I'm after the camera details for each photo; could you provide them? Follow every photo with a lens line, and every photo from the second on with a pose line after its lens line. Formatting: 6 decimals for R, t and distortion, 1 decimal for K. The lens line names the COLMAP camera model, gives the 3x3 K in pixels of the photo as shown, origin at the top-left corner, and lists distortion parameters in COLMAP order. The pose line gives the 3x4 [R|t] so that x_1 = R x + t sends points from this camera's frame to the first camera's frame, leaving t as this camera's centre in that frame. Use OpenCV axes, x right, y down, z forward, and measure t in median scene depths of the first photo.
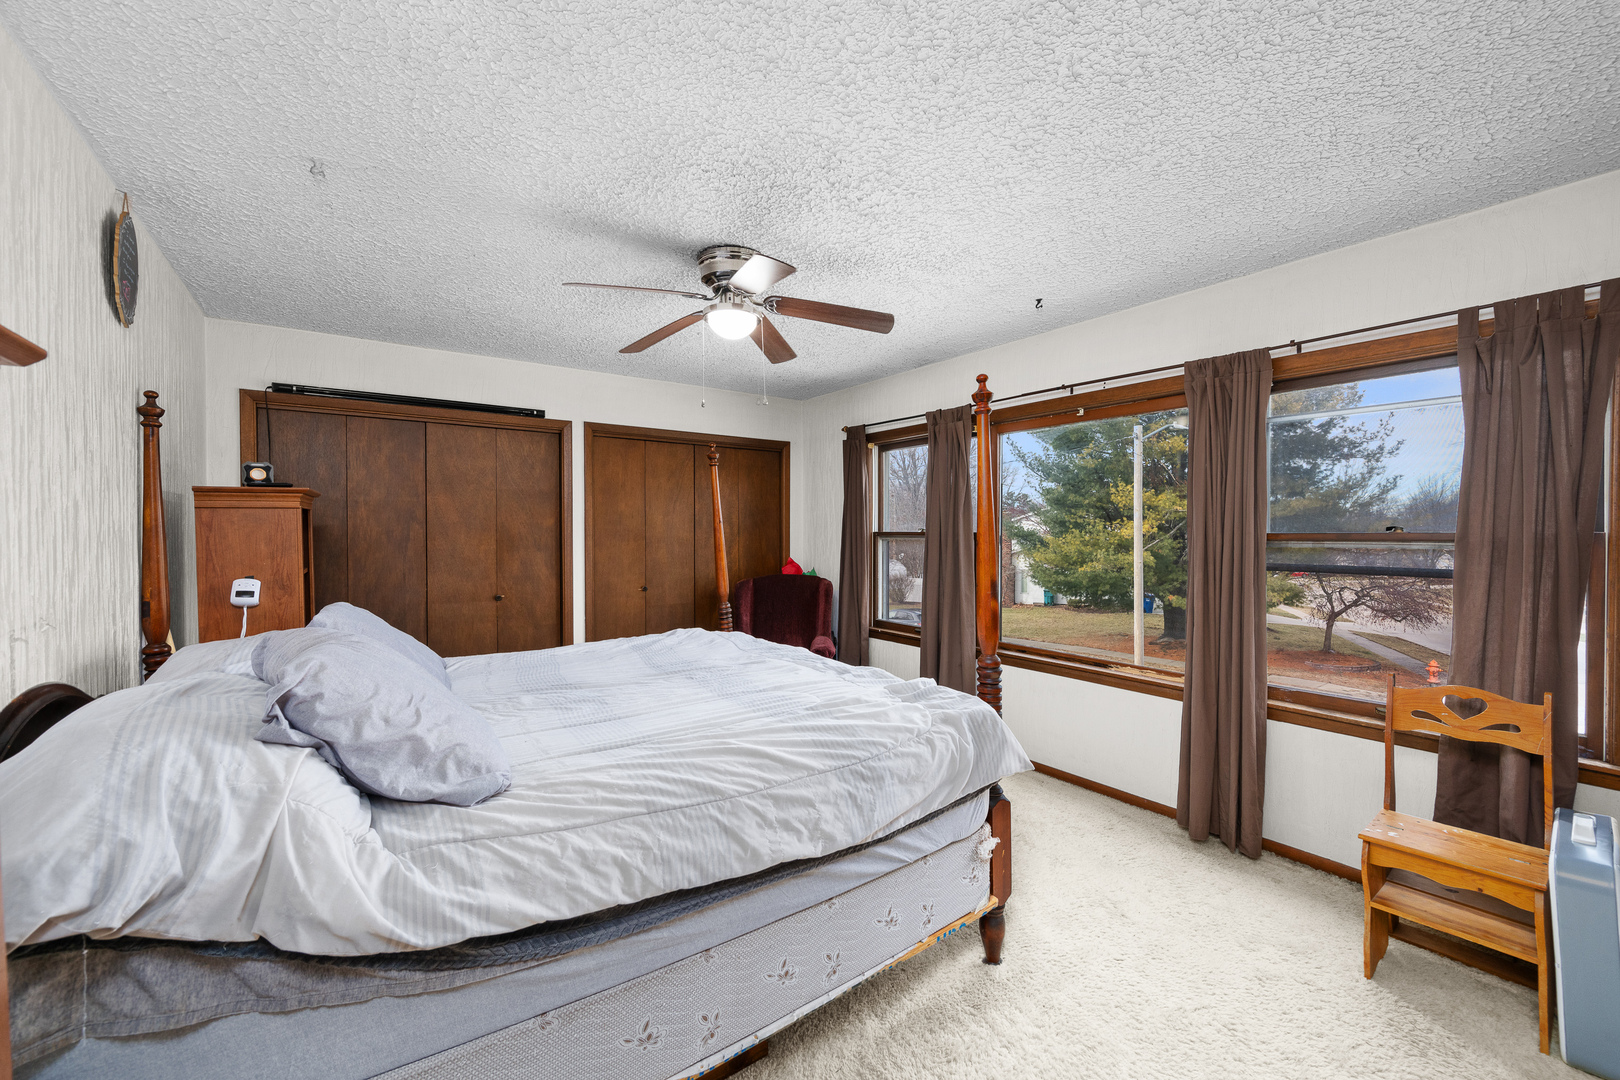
lens RADIAL K [[640.4, 0, 809.5], [0, 640.4, 555.3], [0, 0, 1]] dist [0.000371, -0.000040]
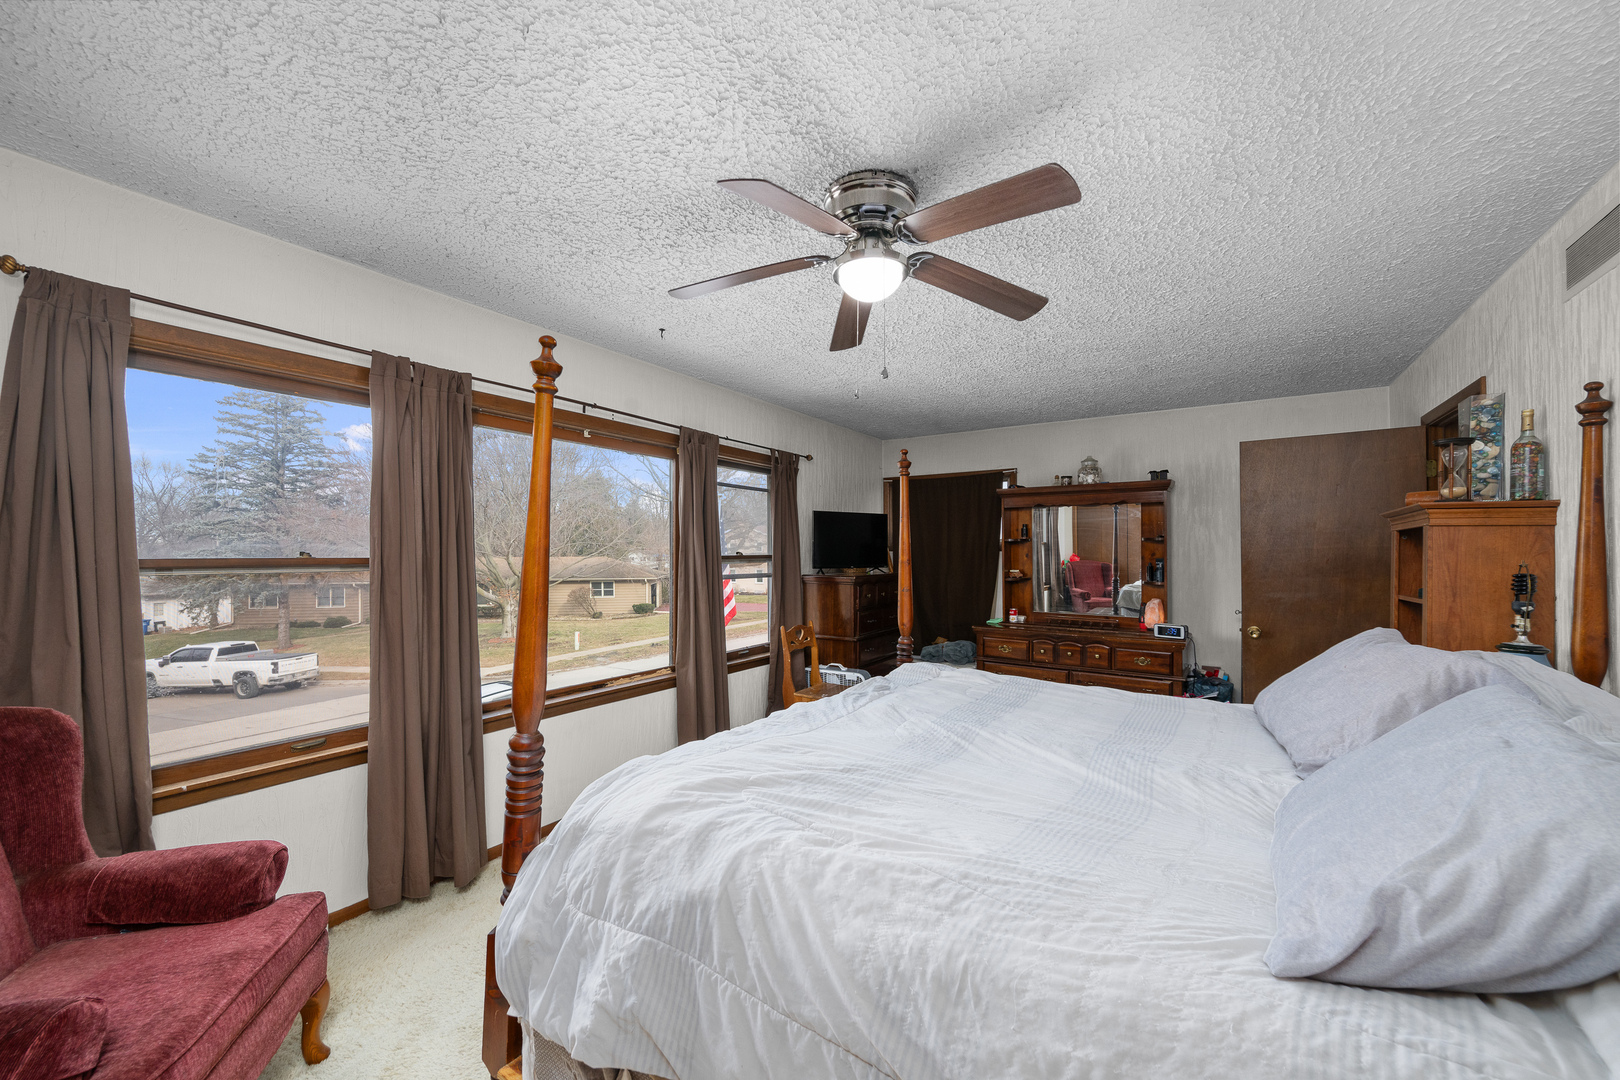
lens RADIAL K [[640.4, 0, 809.5], [0, 640.4, 555.3], [0, 0, 1]] dist [0.000371, -0.000040]
pose [[-0.384563, -0.007893, 0.923065, -0.635666], [0.038192, 0.998971, 0.024454, -0.050042], [-0.922308, 0.044658, -0.383866, 1.108570]]
